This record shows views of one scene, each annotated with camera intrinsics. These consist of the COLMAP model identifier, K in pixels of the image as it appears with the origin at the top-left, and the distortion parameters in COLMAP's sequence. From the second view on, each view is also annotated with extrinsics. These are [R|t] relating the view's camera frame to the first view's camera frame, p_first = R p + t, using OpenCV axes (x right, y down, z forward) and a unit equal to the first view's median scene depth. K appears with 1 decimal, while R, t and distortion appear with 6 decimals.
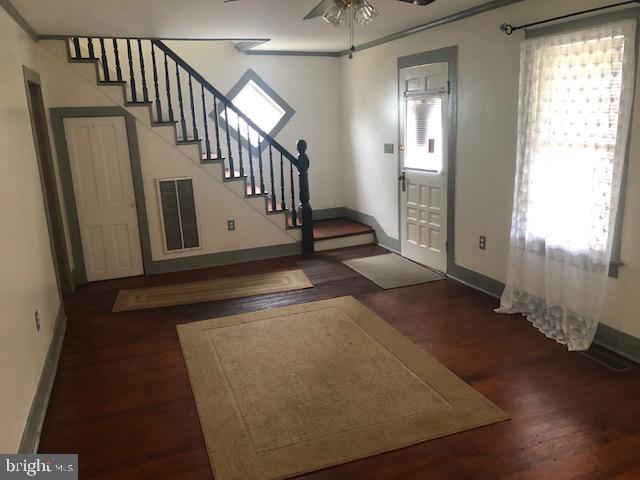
lens RADIAL K [[525.6, 0, 320.0], [0, 525.6, 240.0], [0, 0, 1]] dist [0.077051, -0.083277]
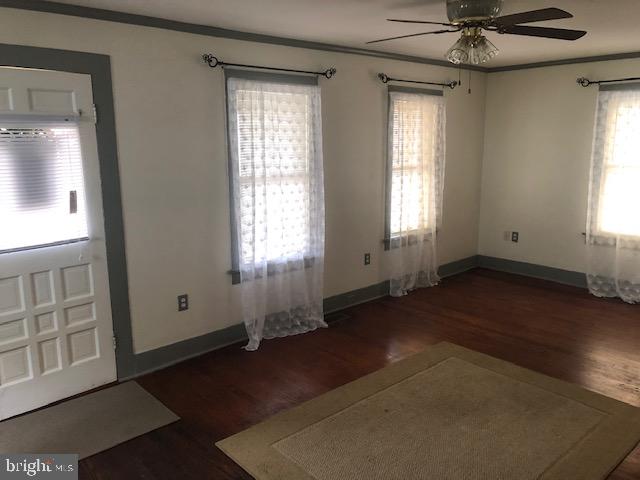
lens RADIAL K [[525.6, 0, 320.0], [0, 525.6, 240.0], [0, 0, 1]] dist [0.077051, -0.083277]
pose [[-0.366639, -0.143752, 0.919191, -0.484996], [0.233381, 0.942191, 0.240438, -0.220095], [-0.900616, 0.302675, -0.311895, 0.954055]]
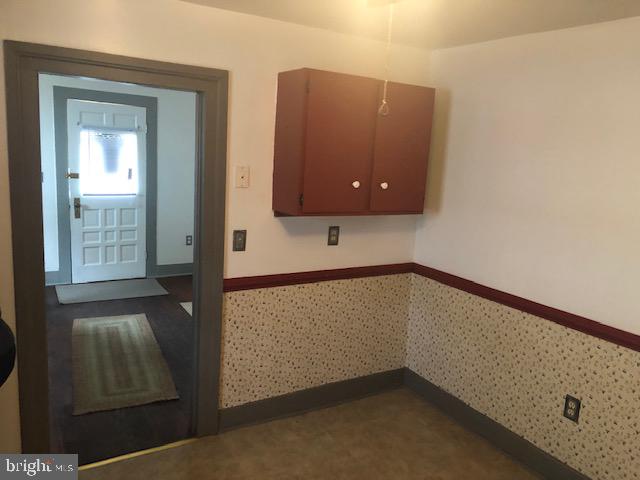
lens RADIAL K [[525.6, 0, 320.0], [0, 525.6, 240.0], [0, 0, 1]] dist [0.077051, -0.083277]
pose [[-0.175712, -0.144453, 0.973786, -1.048320], [0.174199, 0.969004, 0.175177, -0.169475], [-0.968907, 0.200413, -0.145102, 0.795977]]
